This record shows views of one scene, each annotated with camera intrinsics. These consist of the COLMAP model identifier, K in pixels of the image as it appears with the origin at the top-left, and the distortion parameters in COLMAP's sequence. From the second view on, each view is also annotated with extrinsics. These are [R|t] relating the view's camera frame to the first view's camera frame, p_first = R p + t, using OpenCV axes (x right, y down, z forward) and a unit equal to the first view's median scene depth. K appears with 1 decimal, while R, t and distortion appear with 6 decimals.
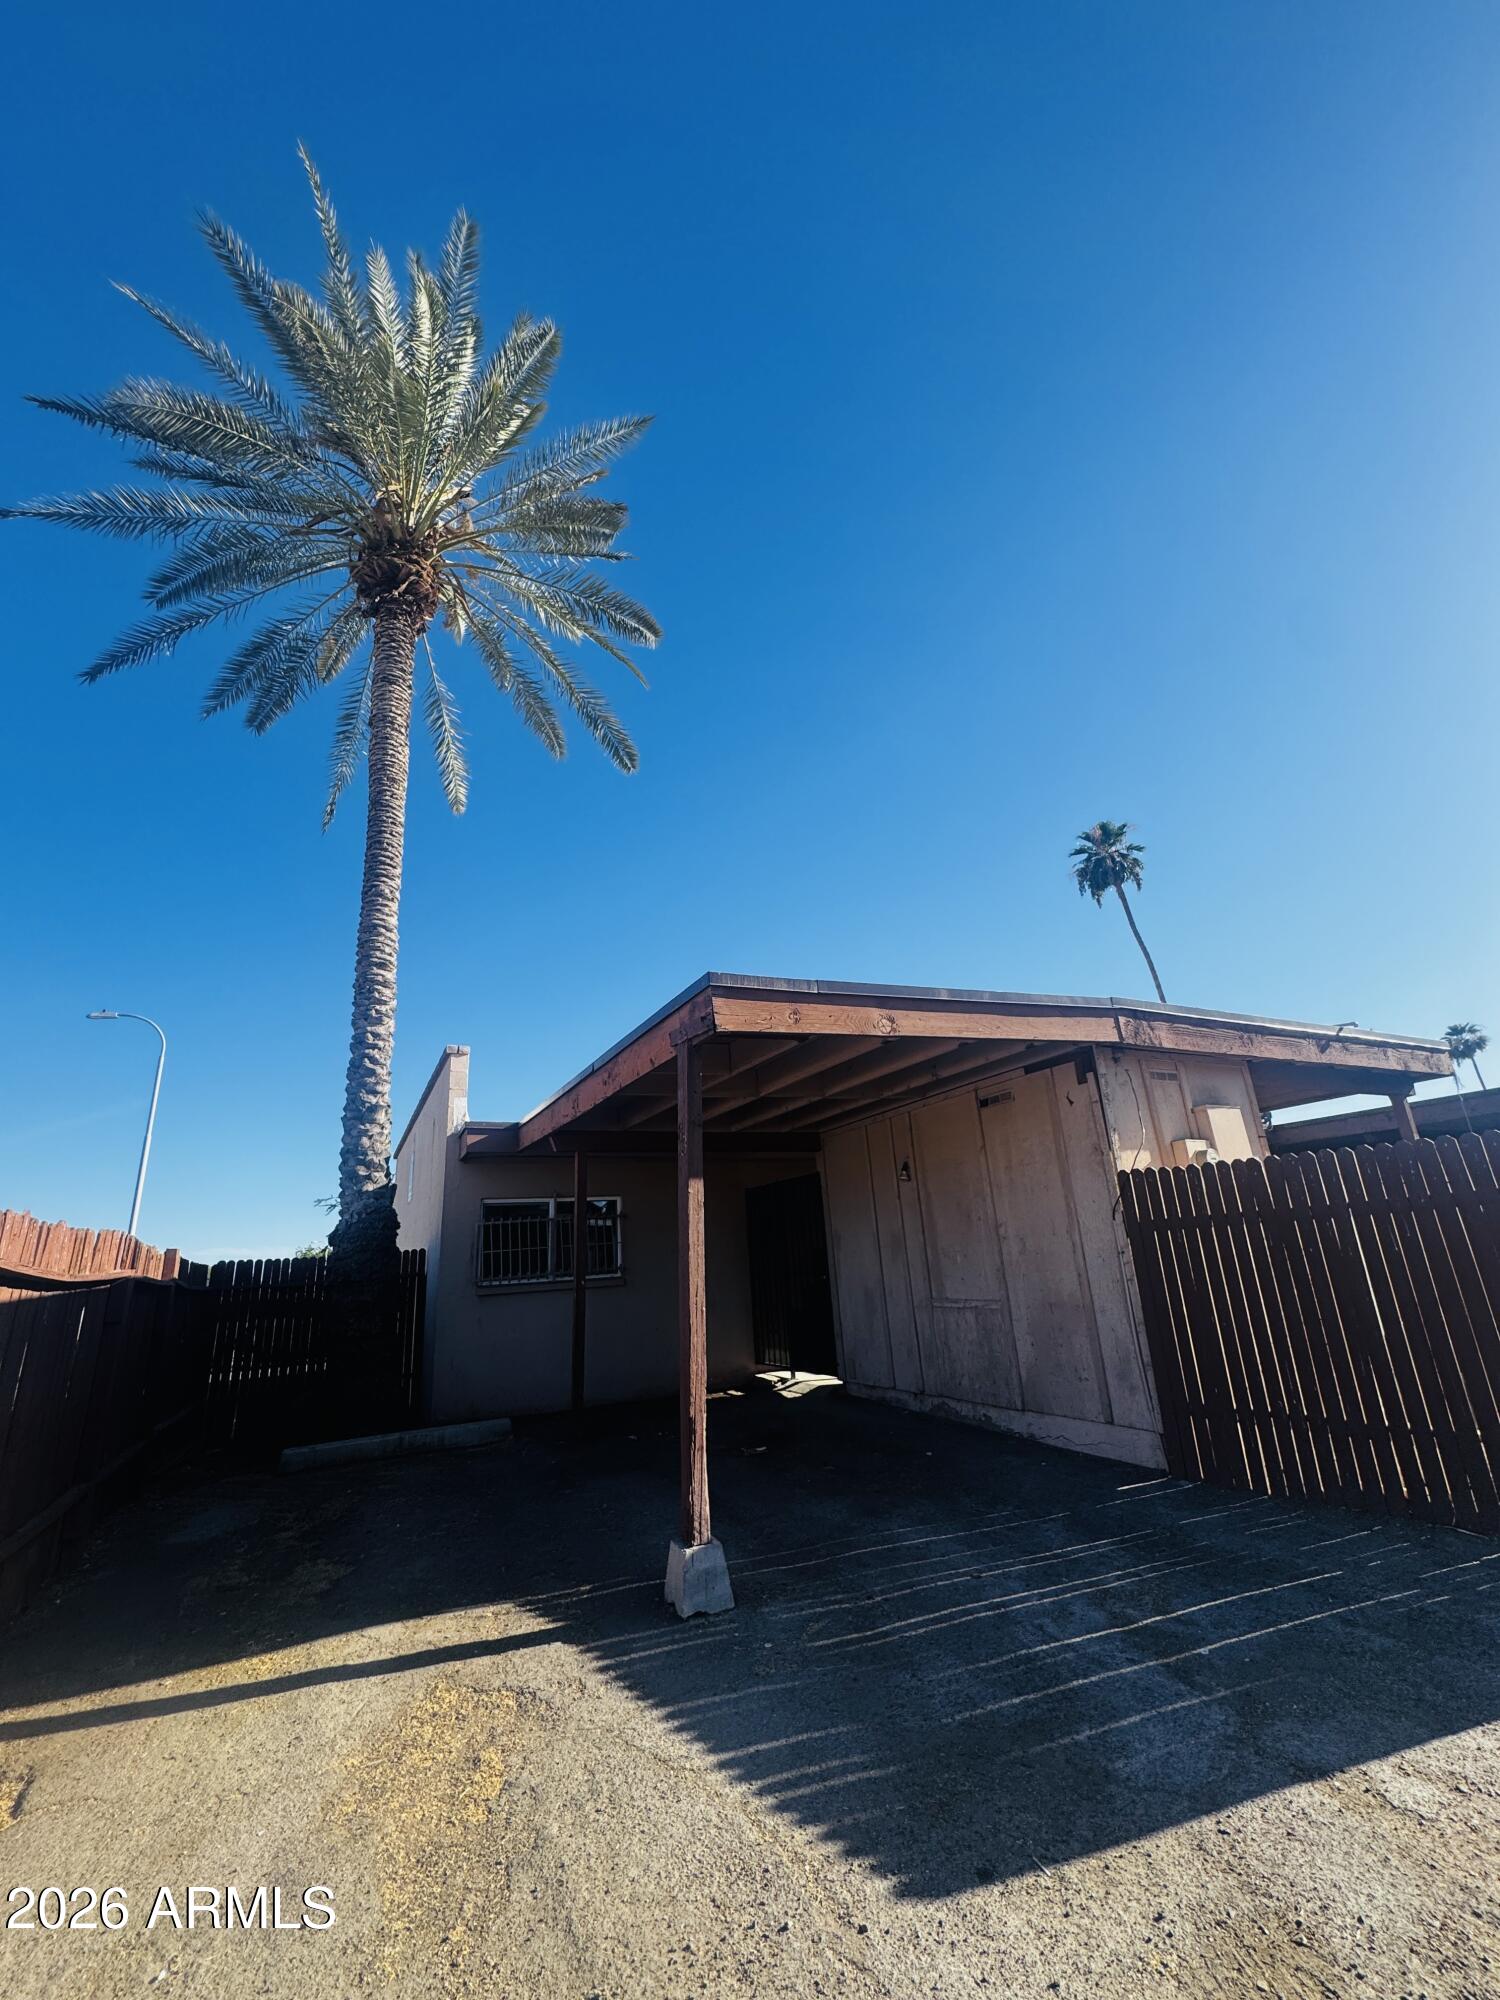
lens RADIAL K [[795.5, 0, 750.0], [0, 795.5, 1000.0], [0, 0, 1]] dist [-0.003168, 0.000175]
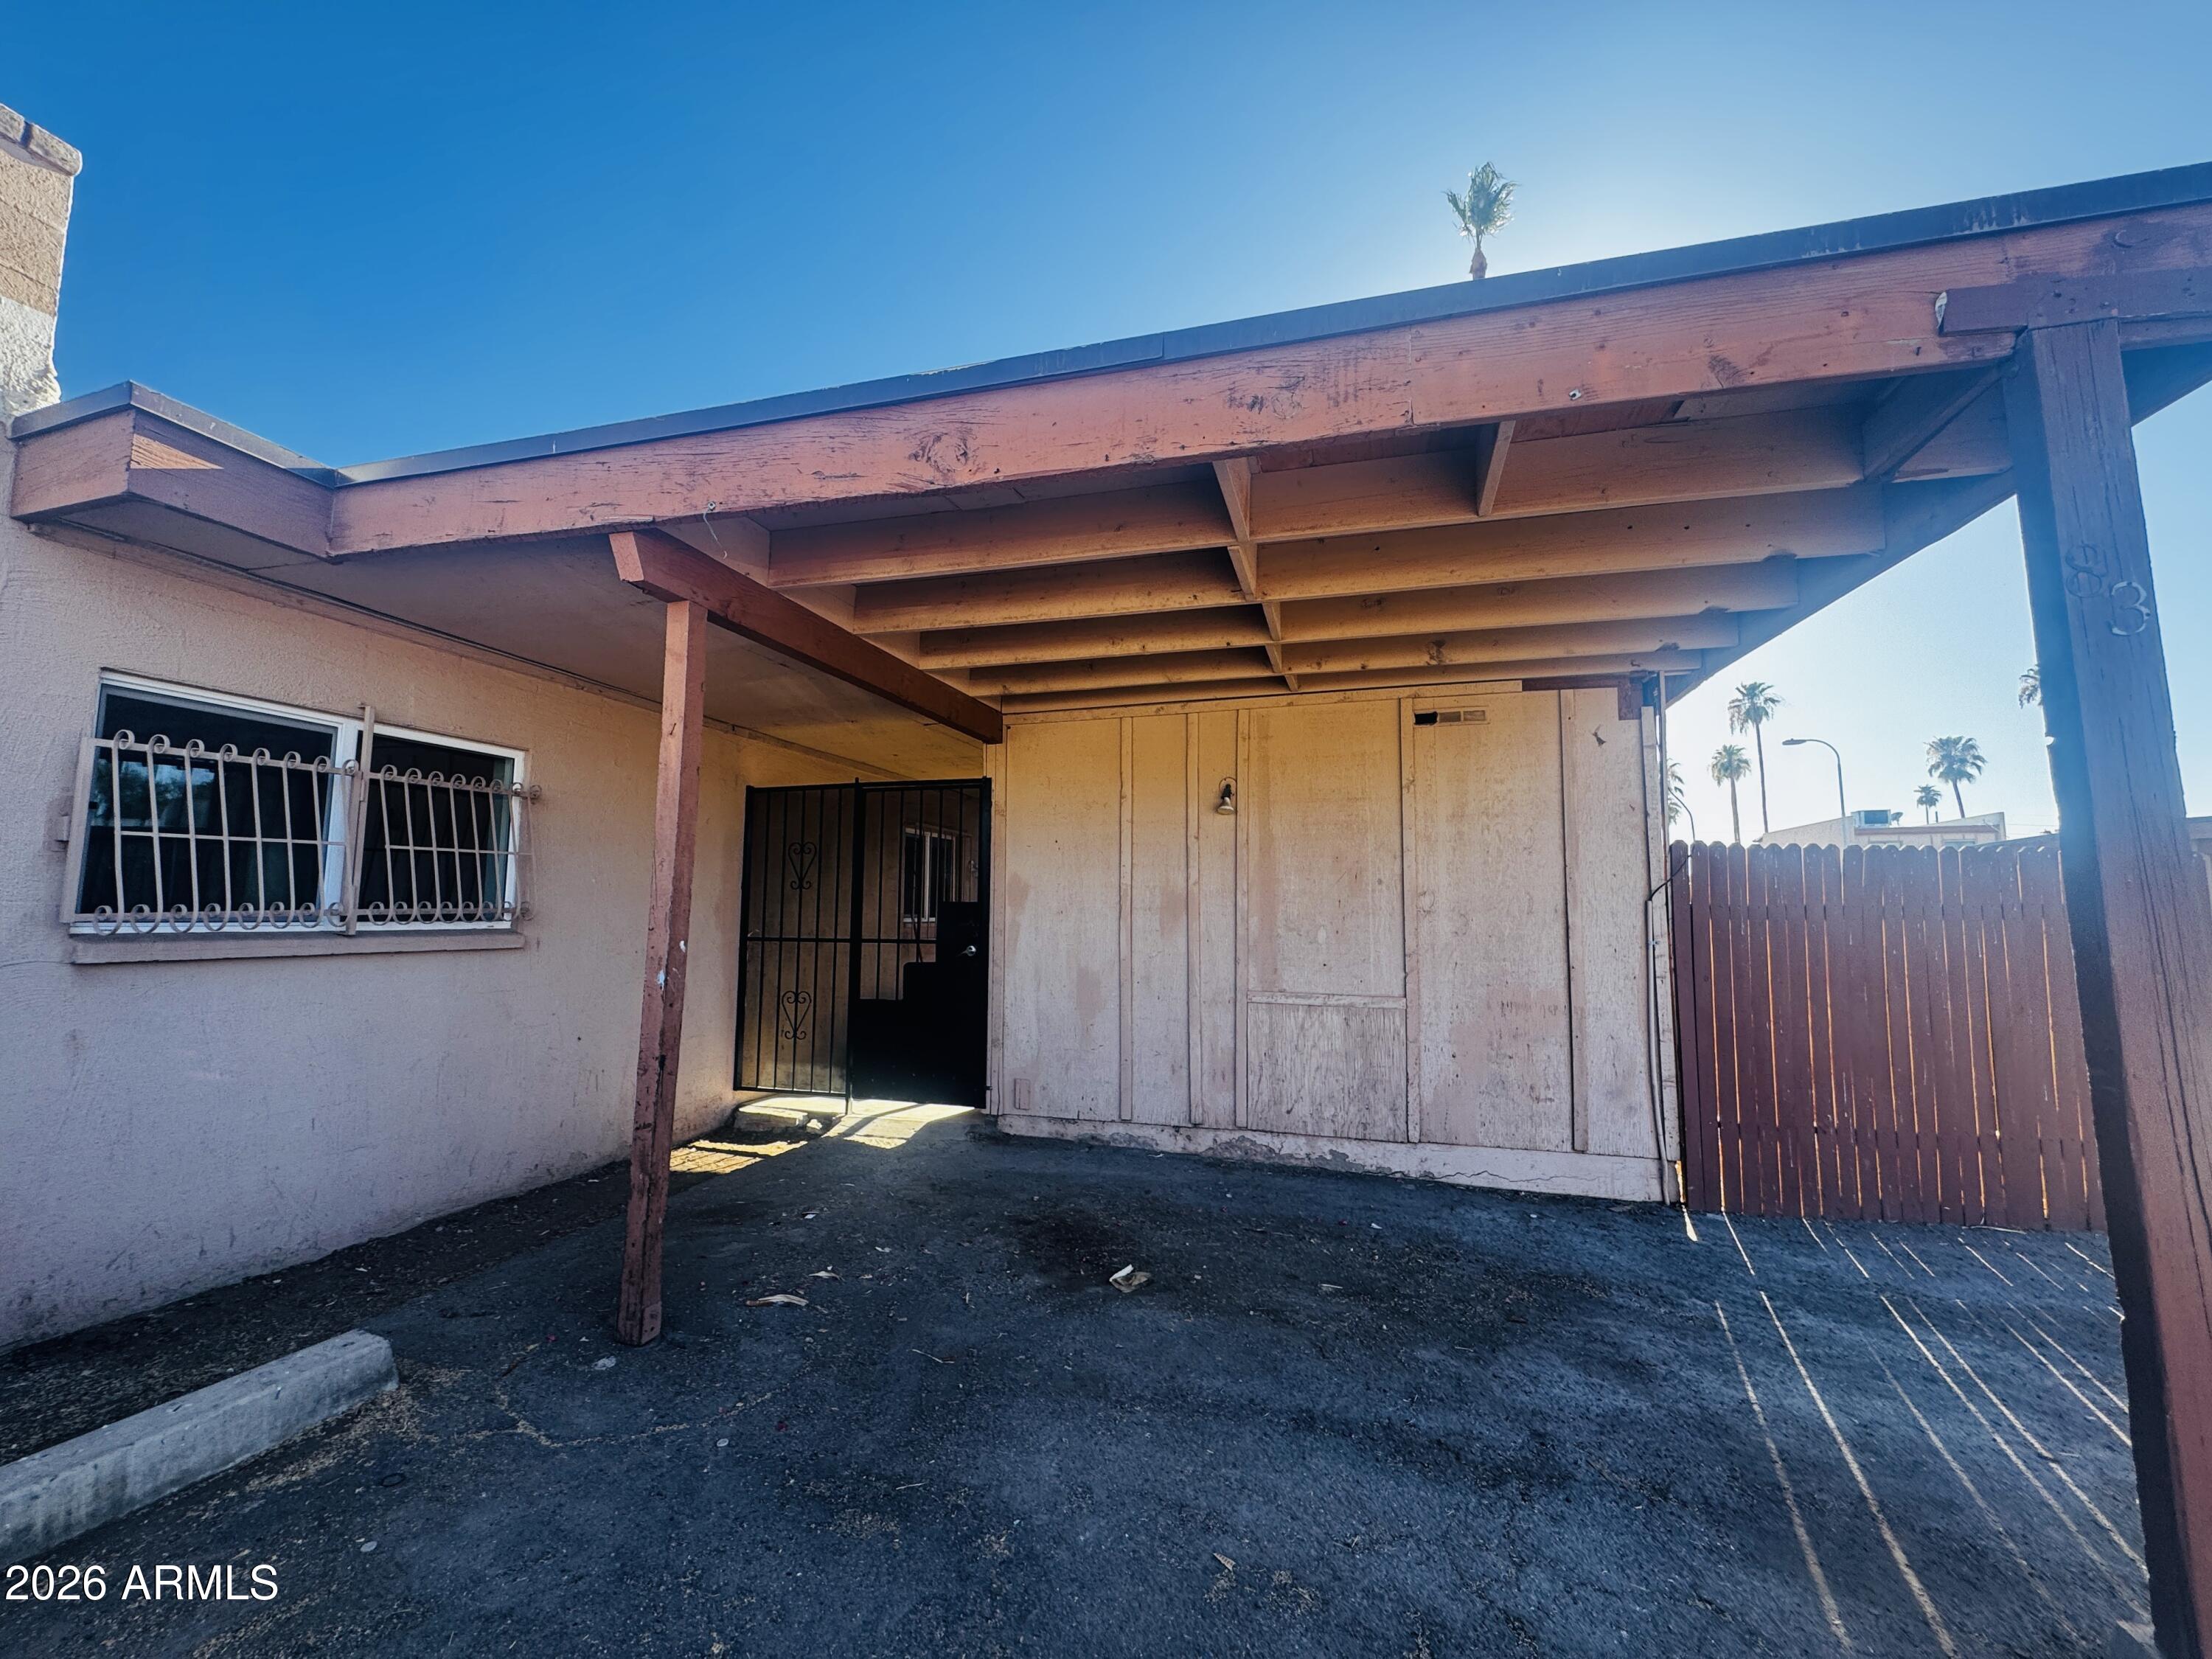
lens RADIAL K [[879.8, 0, 1110.8], [0, 879.8, 826.6], [0, 0, 1]] dist [-0.003168, 0.000175]
pose [[0.679337, 0.138751, 0.720590, -0.412979], [-0.275940, 0.958194, 0.075640, 0.234834], [-0.679969, -0.250225, 0.689223, 0.644728]]
